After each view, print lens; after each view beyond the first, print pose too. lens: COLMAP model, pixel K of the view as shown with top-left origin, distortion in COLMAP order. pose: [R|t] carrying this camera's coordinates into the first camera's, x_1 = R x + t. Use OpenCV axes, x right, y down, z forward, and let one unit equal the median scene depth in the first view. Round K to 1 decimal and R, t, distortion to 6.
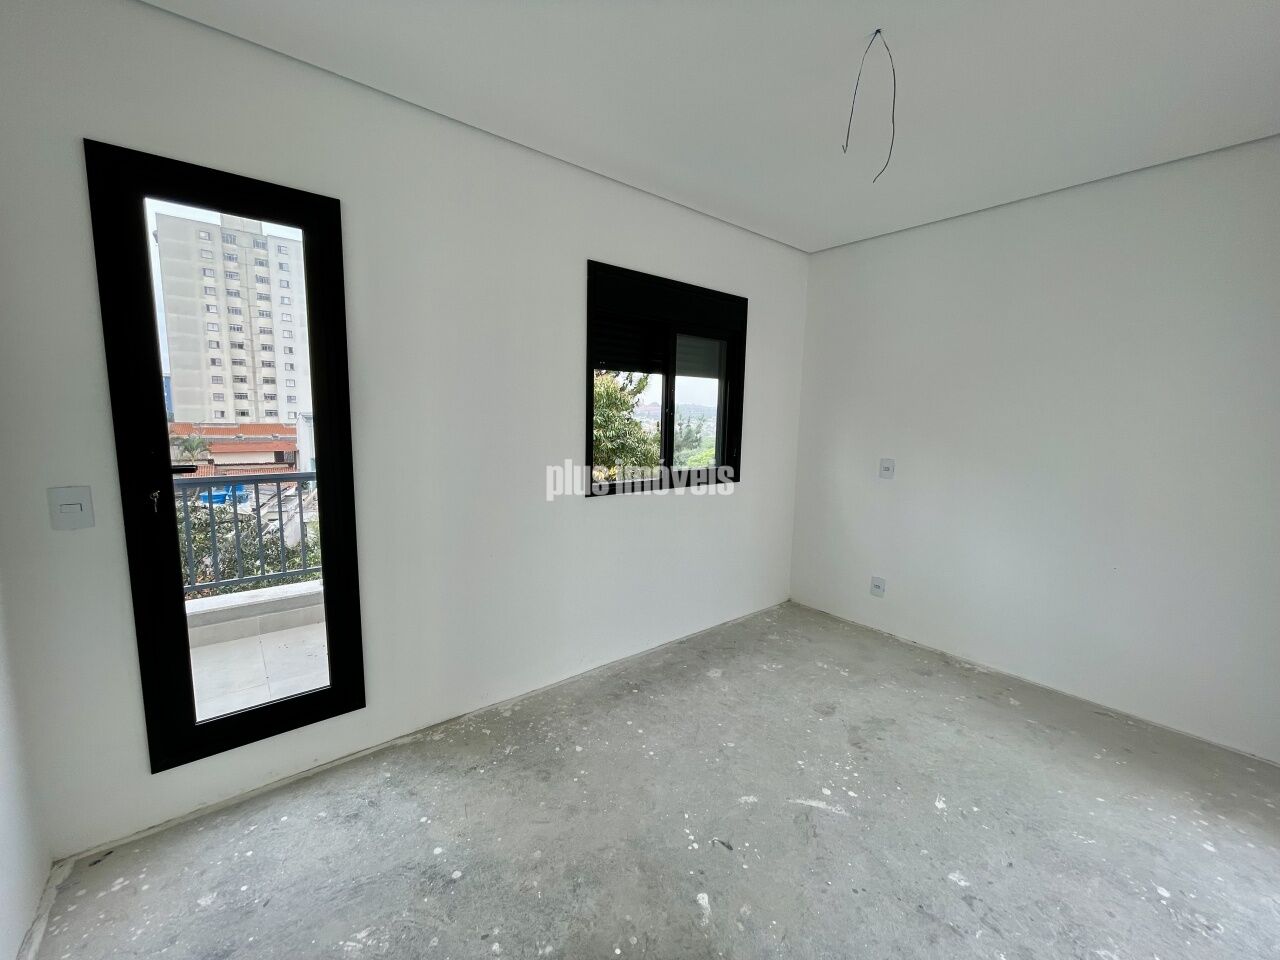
lens RADIAL K [[519.1, 0, 640.4], [0, 519.1, 479.0], [0, 0, 1]] dist [-0.006796, 0.004828]
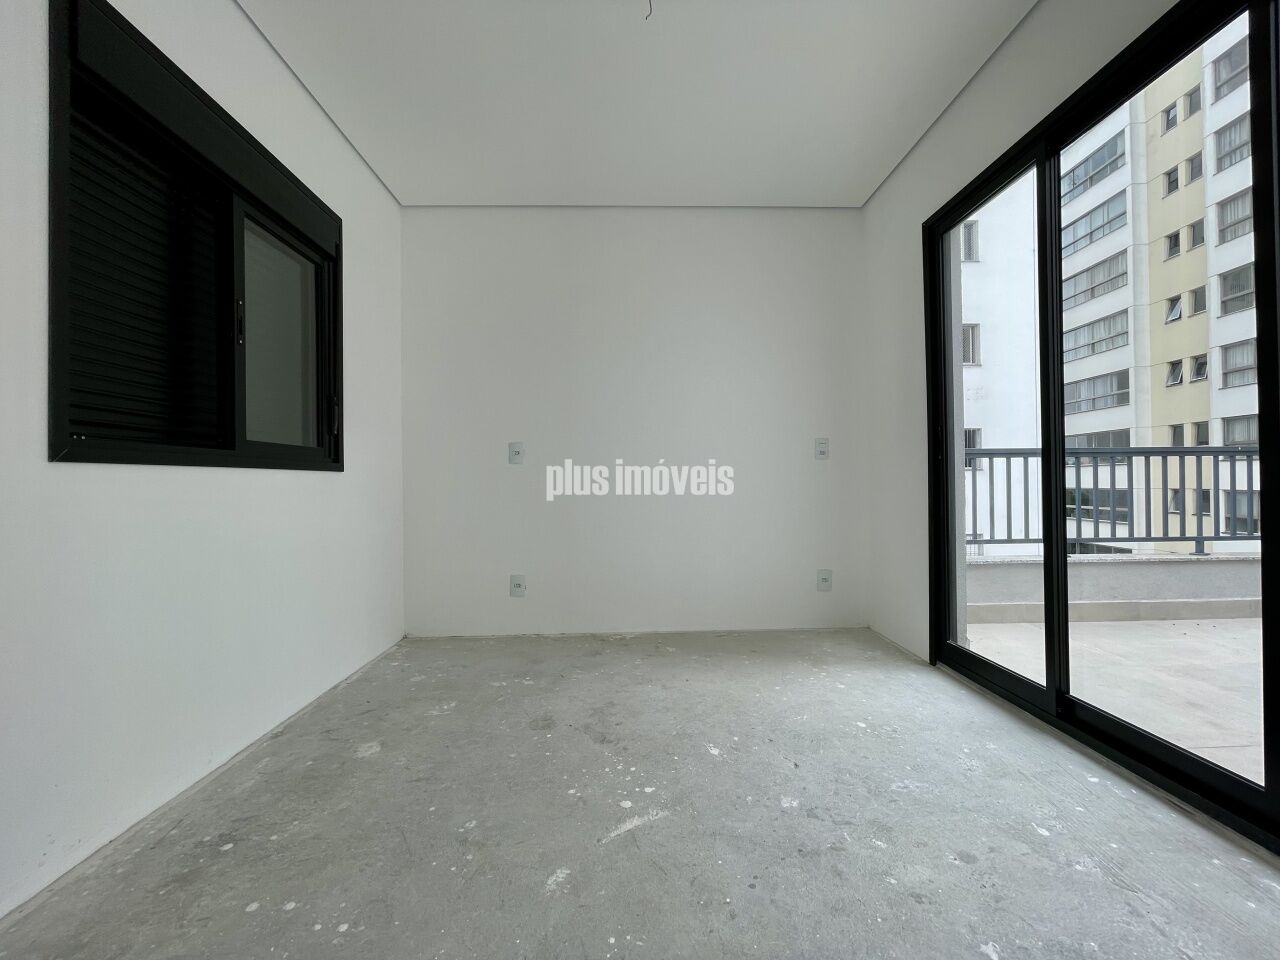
lens RADIAL K [[521.3, 0, 641.4], [0, 521.3, 475.7], [0, 0, 1]] dist [0.000970, 0.000803]
pose [[0.611818, -0.019385, 0.790761, -0.162684], [0.121846, 0.990077, -0.070002, 0.149843], [-0.781557, 0.139180, 0.608109, 0.359899]]
